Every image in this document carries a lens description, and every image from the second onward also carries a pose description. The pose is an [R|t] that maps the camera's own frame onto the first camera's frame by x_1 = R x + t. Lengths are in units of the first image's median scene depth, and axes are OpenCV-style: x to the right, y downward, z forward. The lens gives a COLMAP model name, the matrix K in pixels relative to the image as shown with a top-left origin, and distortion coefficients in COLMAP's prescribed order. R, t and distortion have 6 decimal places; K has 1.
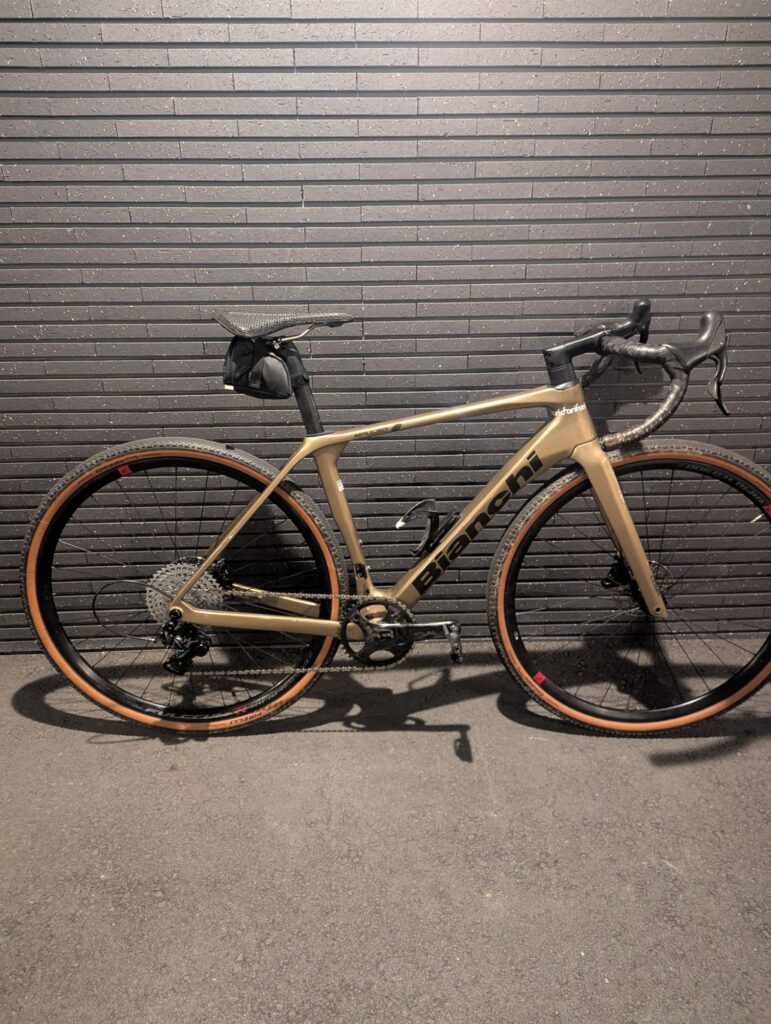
lens RADIAL K [[702.3, 0, 385.5], [0, 702.3, 512.0], [0, 0, 1]] dist [0.012991, -0.002418]
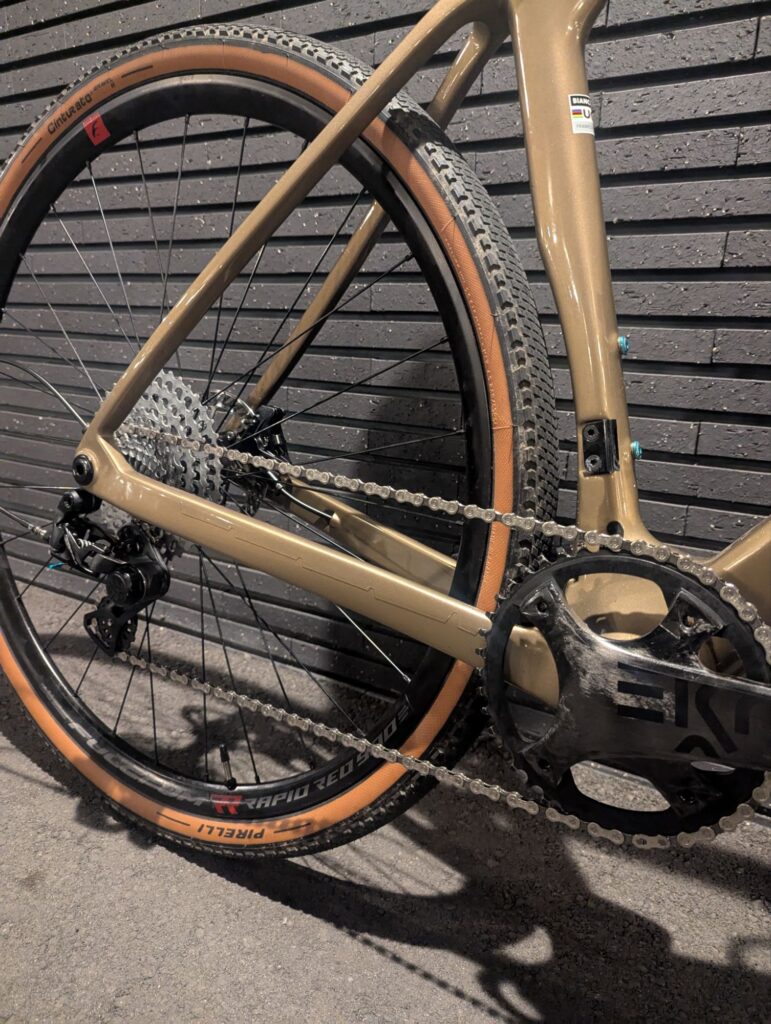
lens RADIAL K [[702.3, 0, 385.5], [0, 702.3, 512.0], [0, 0, 1]] dist [0.012991, -0.002418]
pose [[0.841945, 0.163120, -0.514315, 0.038997], [-0.259546, 0.958120, -0.121007, 0.155927], [0.473037, 0.235370, 0.849021, 0.690462]]
